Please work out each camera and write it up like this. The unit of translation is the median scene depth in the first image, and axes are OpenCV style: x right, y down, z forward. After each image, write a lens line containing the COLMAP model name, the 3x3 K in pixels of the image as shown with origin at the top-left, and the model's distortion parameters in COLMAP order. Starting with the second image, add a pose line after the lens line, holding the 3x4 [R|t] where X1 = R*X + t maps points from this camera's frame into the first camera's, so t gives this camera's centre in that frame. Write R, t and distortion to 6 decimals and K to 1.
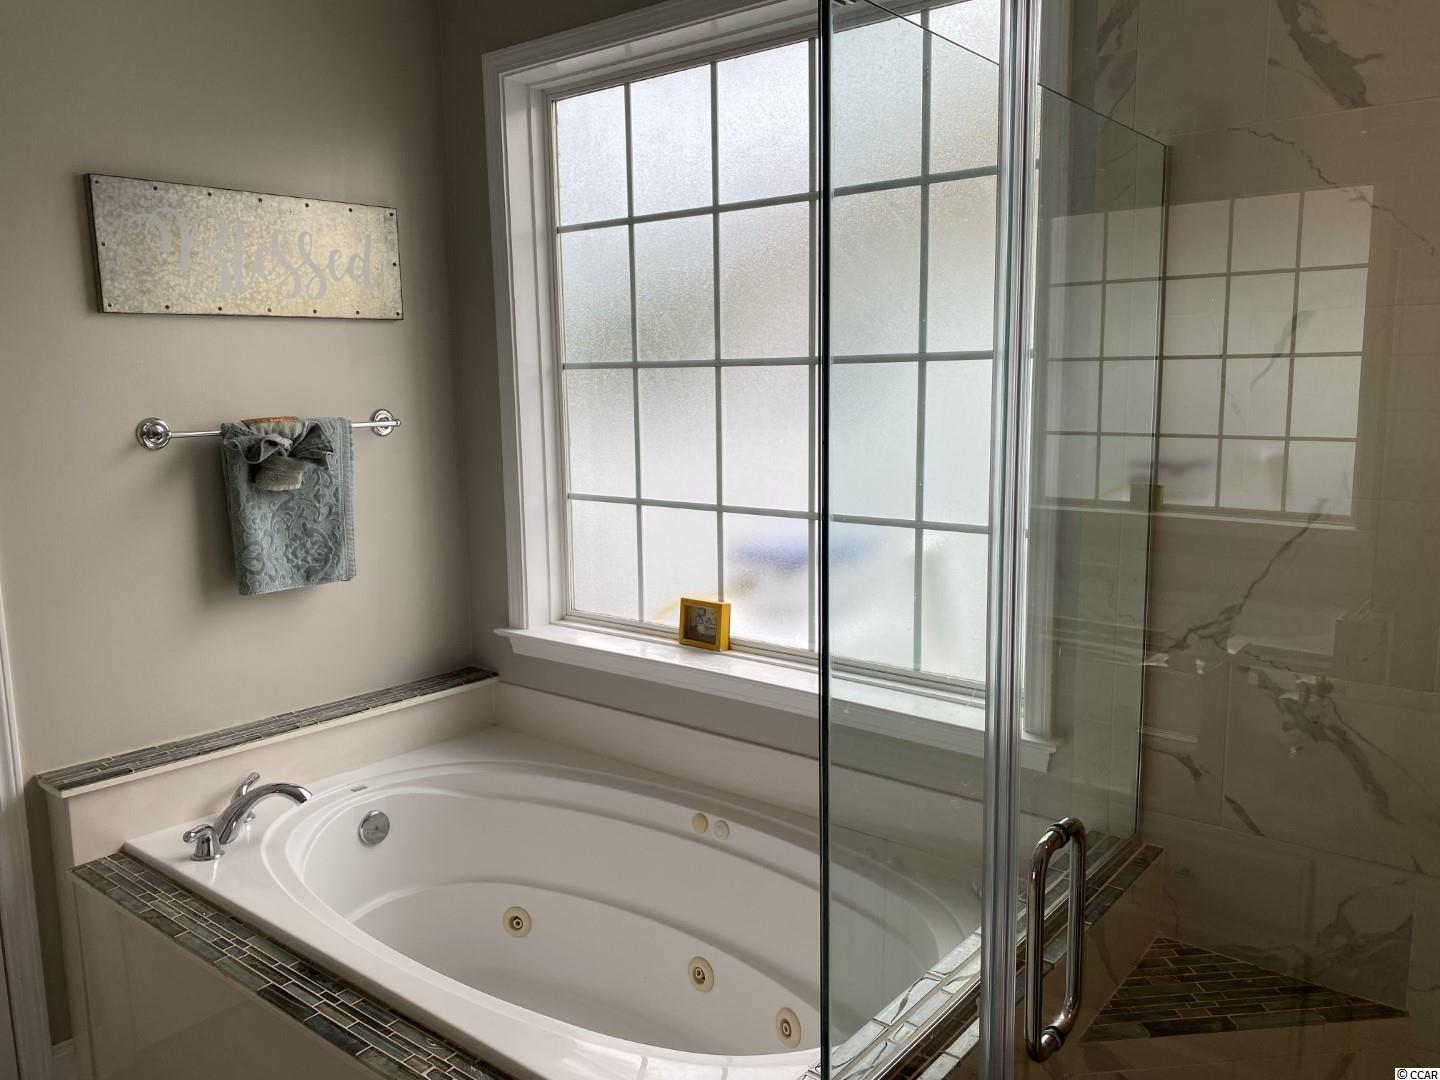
lens RADIAL K [[1106.7, 0, 725.1], [0, 1106.7, 545.6], [0, 0, 1]] dist [0.067161, -0.096373]
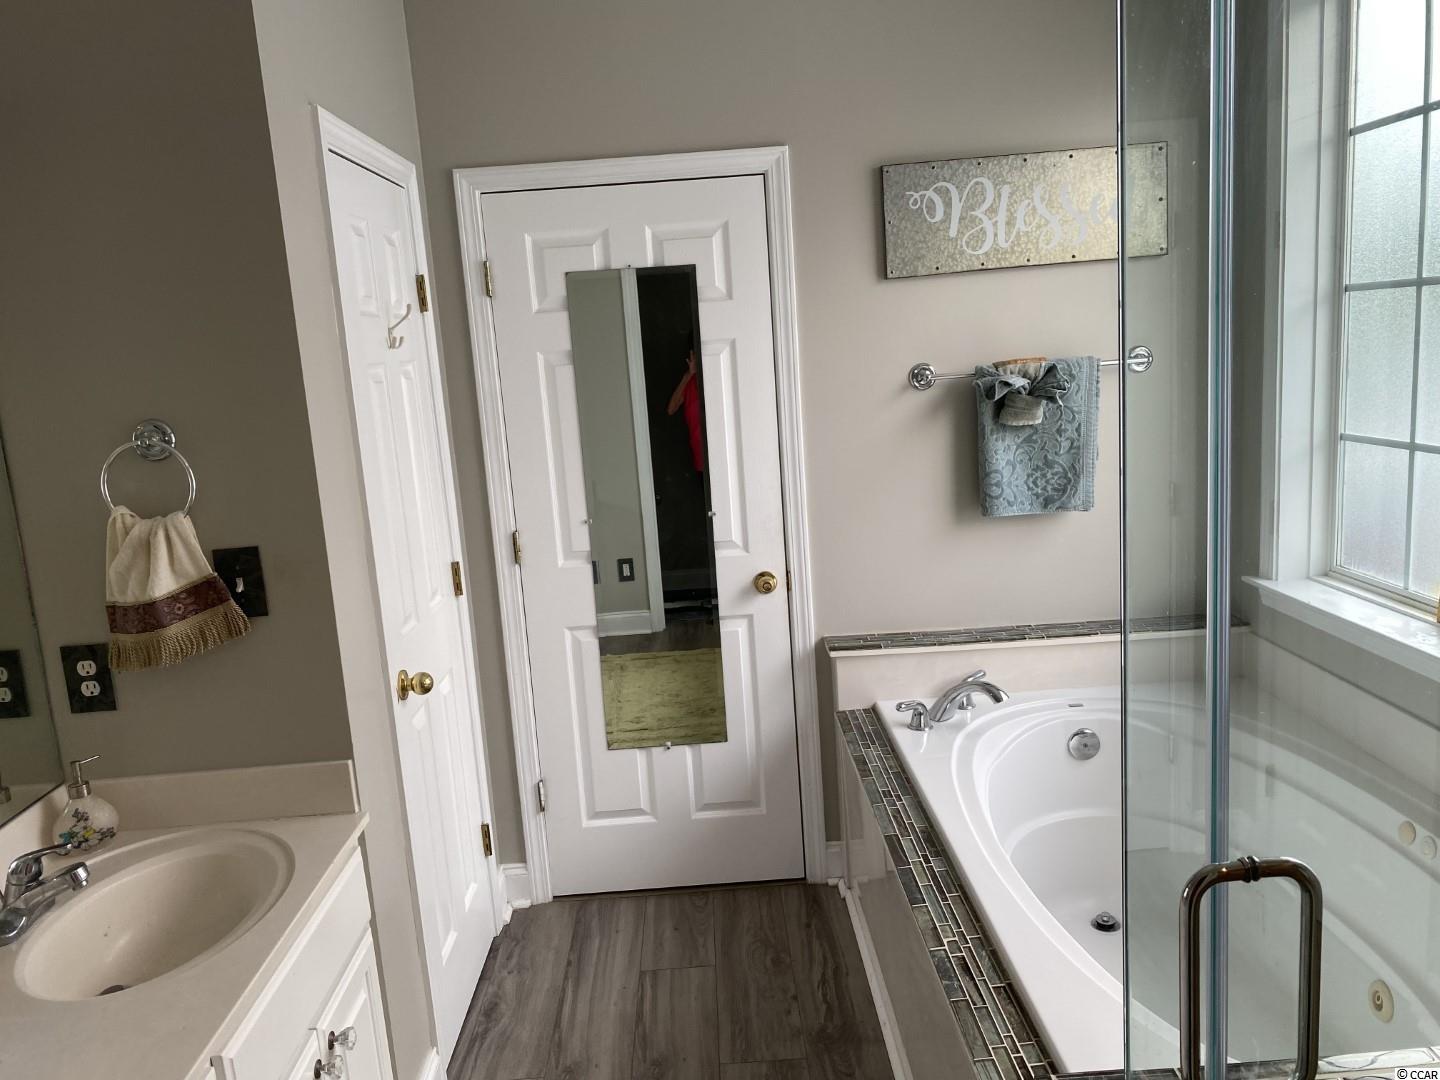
lens RADIAL K [[1099.4, 0, 711.5], [0, 1099.4, 543.1], [0, 0, 1]] dist [0.025510, -0.030740]
pose [[0.633036, 0.106338, -0.766784, 0.260039], [-0.053804, 0.994169, 0.093453, -0.018491], [0.772250, -0.017903, 0.635066, 0.063098]]
